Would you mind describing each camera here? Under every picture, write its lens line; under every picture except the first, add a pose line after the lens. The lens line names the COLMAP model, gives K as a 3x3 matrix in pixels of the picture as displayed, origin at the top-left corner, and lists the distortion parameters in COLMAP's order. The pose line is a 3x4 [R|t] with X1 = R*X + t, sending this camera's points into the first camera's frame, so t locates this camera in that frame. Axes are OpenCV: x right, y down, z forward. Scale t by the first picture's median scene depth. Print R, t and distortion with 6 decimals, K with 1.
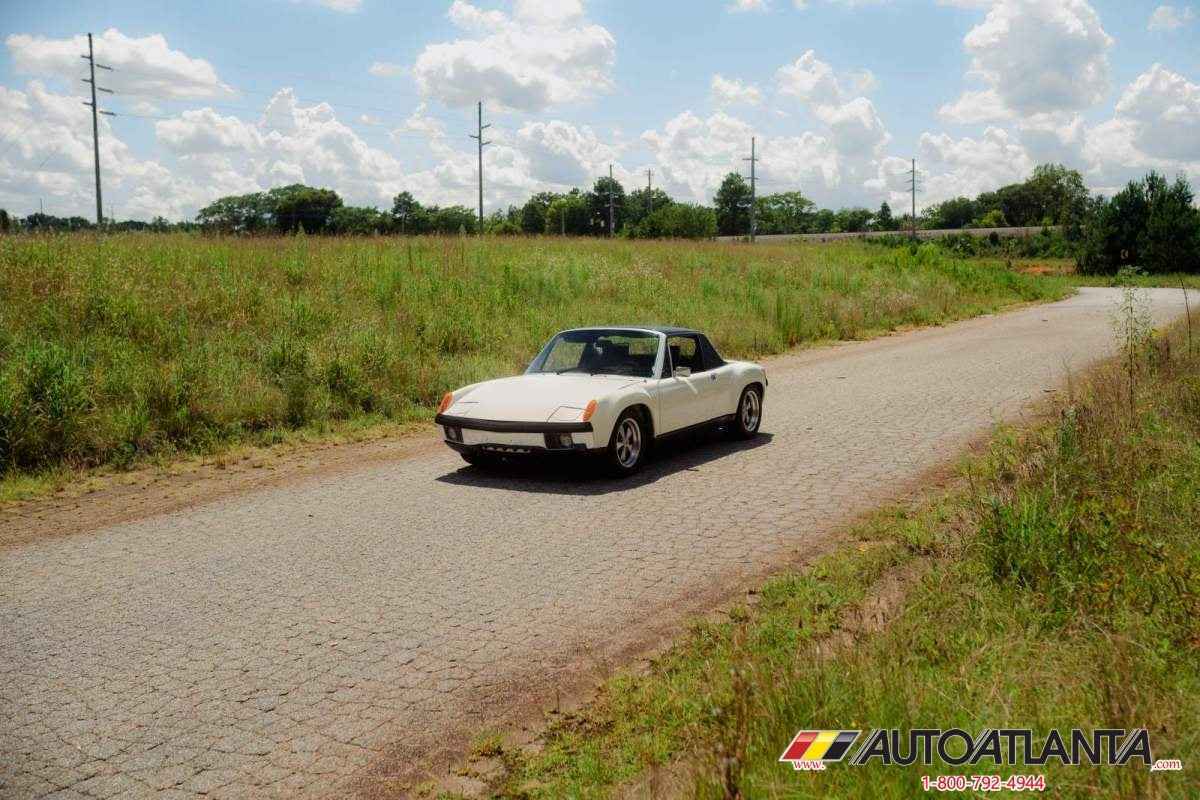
lens RADIAL K [[1206.4, 0, 631.7], [0, 1206.4, 400.3], [0, 0, 1]] dist [-0.064193, 0.087663]
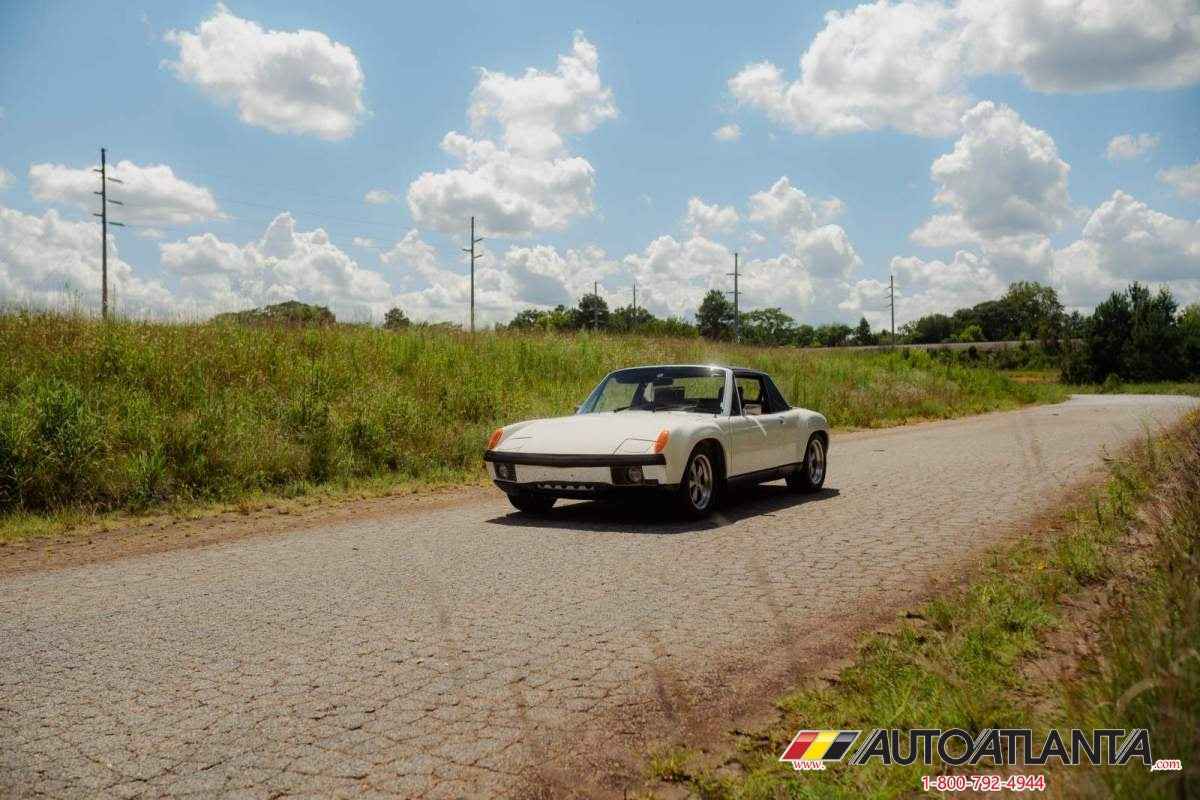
lens RADIAL K [[1177.1, 0, 576.9], [0, 1177.1, 397.8], [0, 0, 1]] dist [-0.059555, 0.078868]
pose [[0.999582, 0.002945, -0.028773, -0.053898], [-0.005798, 0.995012, -0.099585, 0.047034], [0.028336, 0.099710, 0.994613, 0.093932]]
